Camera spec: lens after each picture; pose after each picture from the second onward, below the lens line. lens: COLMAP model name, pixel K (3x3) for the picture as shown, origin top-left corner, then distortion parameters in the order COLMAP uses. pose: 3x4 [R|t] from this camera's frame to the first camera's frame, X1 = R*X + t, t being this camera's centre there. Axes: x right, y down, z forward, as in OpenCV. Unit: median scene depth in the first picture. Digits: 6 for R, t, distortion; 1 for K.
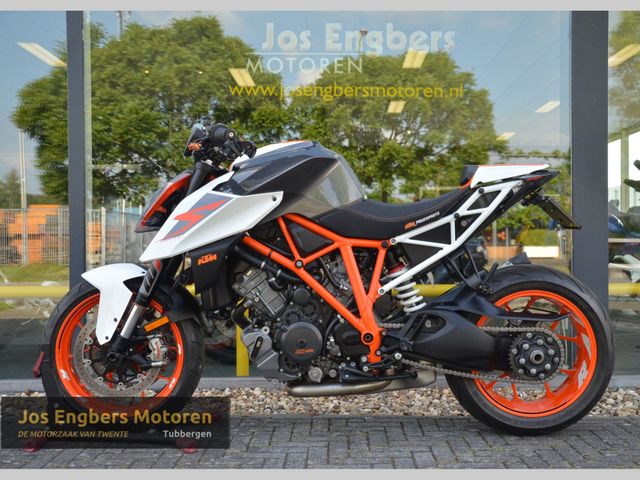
lens RADIAL K [[747.6, 0, 345.3], [0, 747.6, 249.9], [0, 0, 1]] dist [-0.010405, 0.043003]
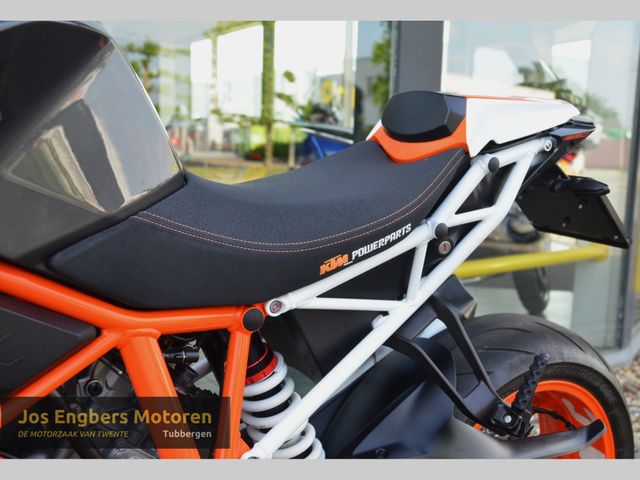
lens RADIAL K [[736.6, 0, 348.1], [0, 736.6, 260.7], [0, 0, 1]] dist [-0.000080, 0.005920]
pose [[0.838607, -0.049913, 0.542446, -0.087970], [-0.032710, 0.989382, 0.141607, -0.080686], [-0.543754, -0.136496, 0.828070, 0.714819]]
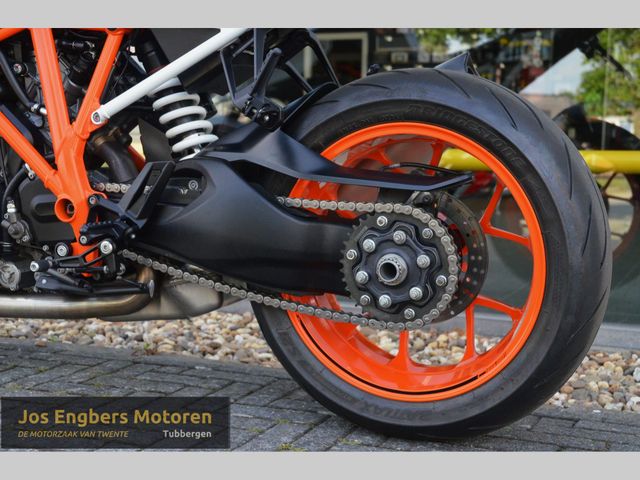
lens RADIAL K [[964.1, 0, 363.3], [0, 964.1, 240.8], [0, 0, 1]] dist [0.002658, 0.611776]
pose [[0.929592, 0.055750, -0.364349, 0.450327], [-0.022262, 0.995183, 0.095475, 0.071085], [0.367916, -0.080642, 0.926355, 0.458294]]
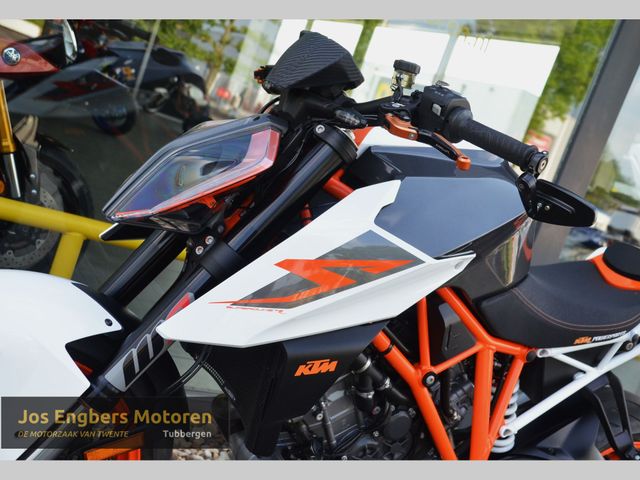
lens RADIAL K [[747.6, 0, 345.3], [0, 747.6, 249.9], [0, 0, 1]] dist [-0.010405, 0.043003]
pose [[0.808920, 0.228966, 0.541500, -0.405824], [-0.348895, 0.928285, 0.128684, -0.109949], [-0.473202, -0.293022, 0.830793, 0.607676]]
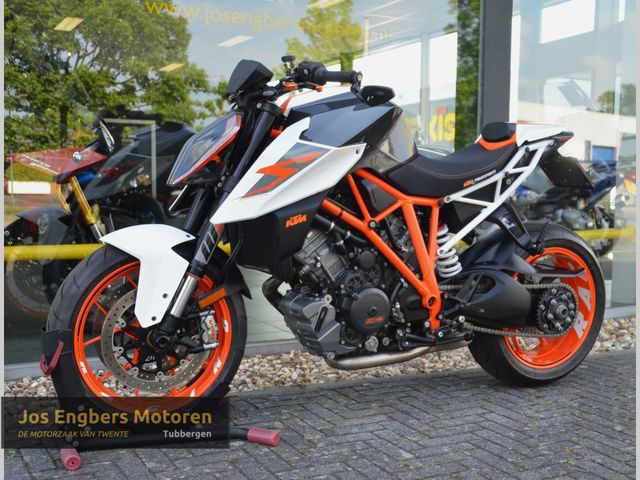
lens RADIAL K [[791.4, 0, 321.7], [0, 791.4, 254.4], [0, 0, 1]] dist [-0.019269, 0.010318]
pose [[0.895971, -0.025044, 0.443407, -0.529404], [-0.012201, 0.996644, 0.080944, -0.021394], [-0.443946, -0.077933, 0.892658, 0.169952]]
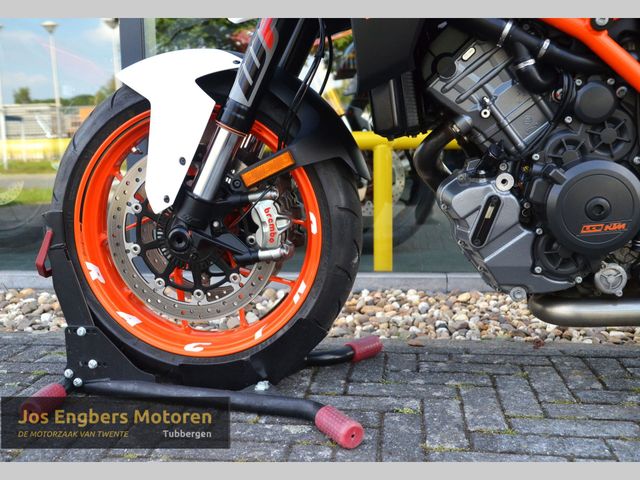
lens RADIAL K [[703.4, 0, 307.4], [0, 703.4, 245.6], [0, 0, 1]] dist [-0.101206, 0.257667]
pose [[0.988653, 0.007225, -0.150041, -0.161218], [0.014486, 0.989602, 0.143101, 0.083716], [0.149515, -0.143651, 0.978269, 0.566241]]
